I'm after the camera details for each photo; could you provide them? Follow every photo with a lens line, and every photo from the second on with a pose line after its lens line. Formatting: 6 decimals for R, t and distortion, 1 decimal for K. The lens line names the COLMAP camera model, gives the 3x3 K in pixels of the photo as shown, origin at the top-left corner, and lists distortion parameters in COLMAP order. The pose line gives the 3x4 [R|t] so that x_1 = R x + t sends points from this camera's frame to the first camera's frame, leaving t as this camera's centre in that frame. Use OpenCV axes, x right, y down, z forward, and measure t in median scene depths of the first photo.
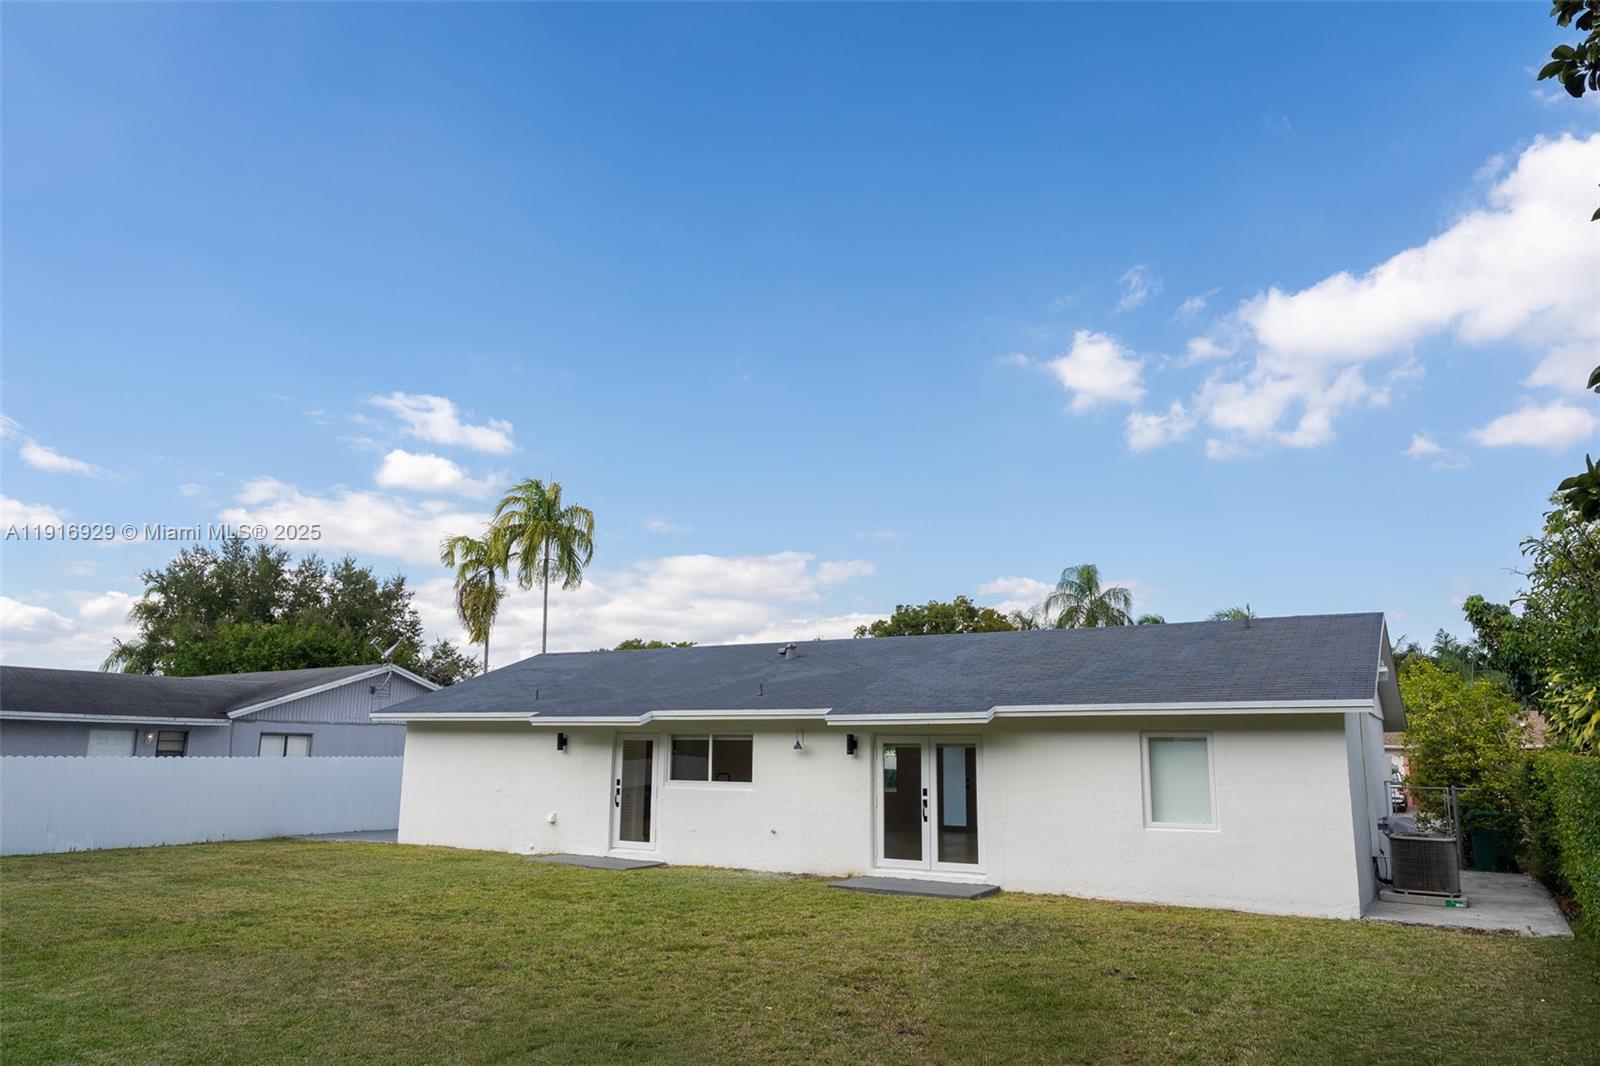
lens RADIAL K [[1109.5, 0, 800.0], [0, 1109.5, 533.0], [0, 0, 1]] dist [-0.000755, -0.004353]
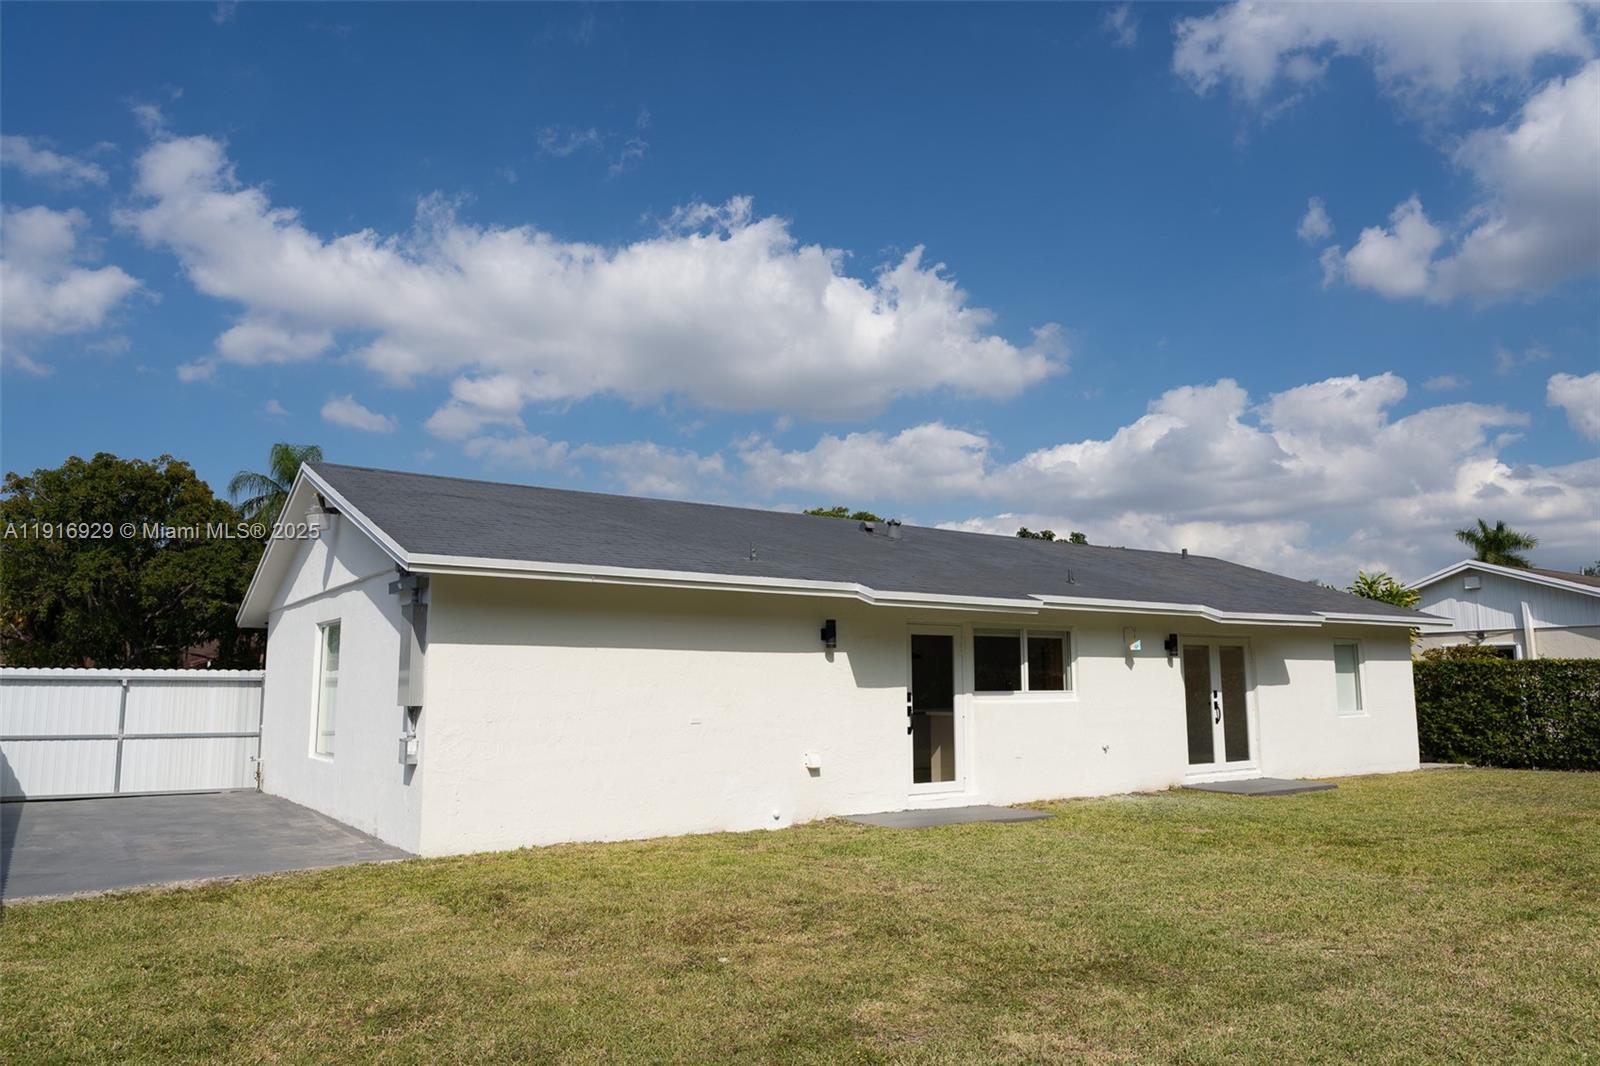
lens RADIAL K [[1109.5, 0, 800.0], [0, 1109.5, 533.0], [0, 0, 1]] dist [-0.000755, -0.004353]
pose [[0.385393, 0.122717, 0.914556, -0.846073], [-0.160217, 0.984962, -0.064649, 0.190437], [-0.908737, -0.121612, 0.399259, 0.849118]]
